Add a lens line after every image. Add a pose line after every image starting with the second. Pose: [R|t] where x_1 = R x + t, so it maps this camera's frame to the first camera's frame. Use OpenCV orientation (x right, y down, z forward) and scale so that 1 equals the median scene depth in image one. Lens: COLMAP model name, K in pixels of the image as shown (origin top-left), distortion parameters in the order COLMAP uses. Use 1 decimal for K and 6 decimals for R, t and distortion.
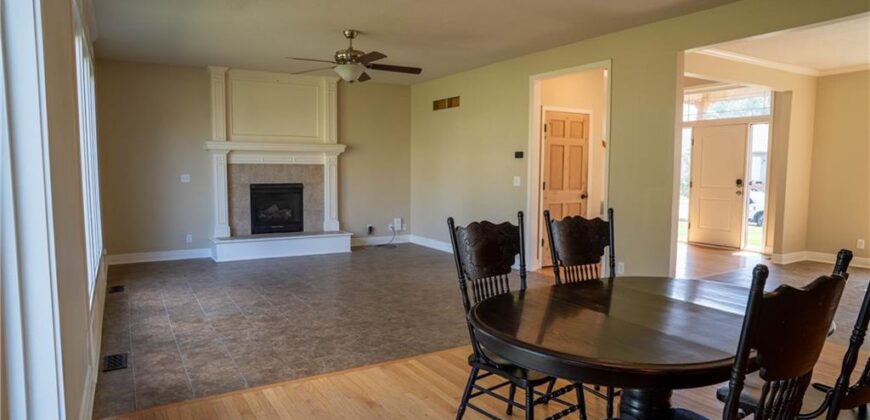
lens RADIAL K [[527.6, 0, 425.6], [0, 527.6, 214.5], [0, 0, 1]] dist [-0.067919, 0.051148]
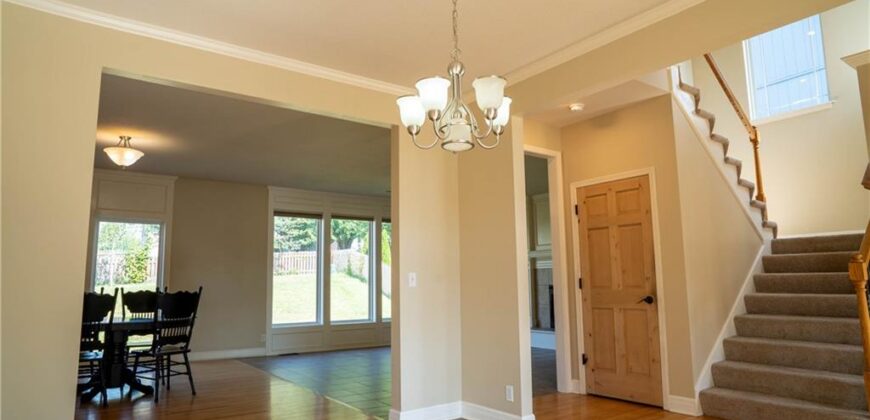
lens RADIAL K [[527.6, 0, 425.6], [0, 527.6, 214.5], [0, 0, 1]] dist [-0.067919, 0.051148]
pose [[0.088688, -0.137985, -0.986456, 0.862897], [-0.076276, 0.986509, -0.144850, -0.022240], [0.993135, 0.088089, 0.076967, 0.622721]]
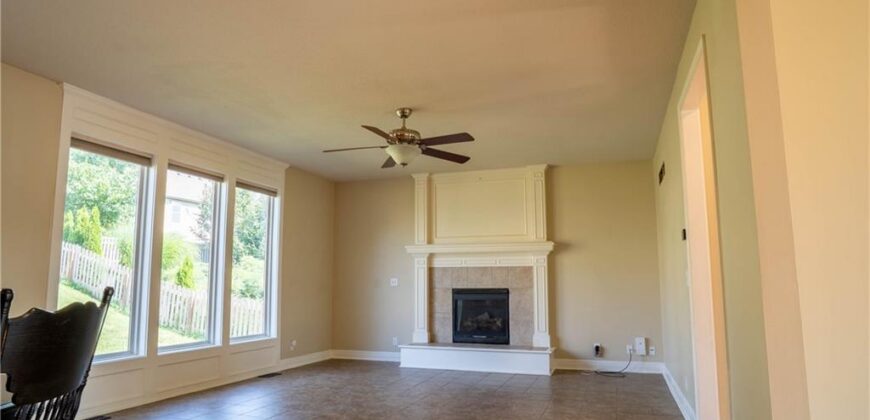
lens RADIAL K [[536.8, 0, 425.7], [0, 536.8, 214.3], [0, 0, 1]] dist [-0.071509, 0.053685]
pose [[0.639337, -0.106536, -0.761511, 0.395341], [-0.063875, 0.979574, -0.190671, -0.001532], [0.766269, 0.170544, 0.619472, 0.344328]]
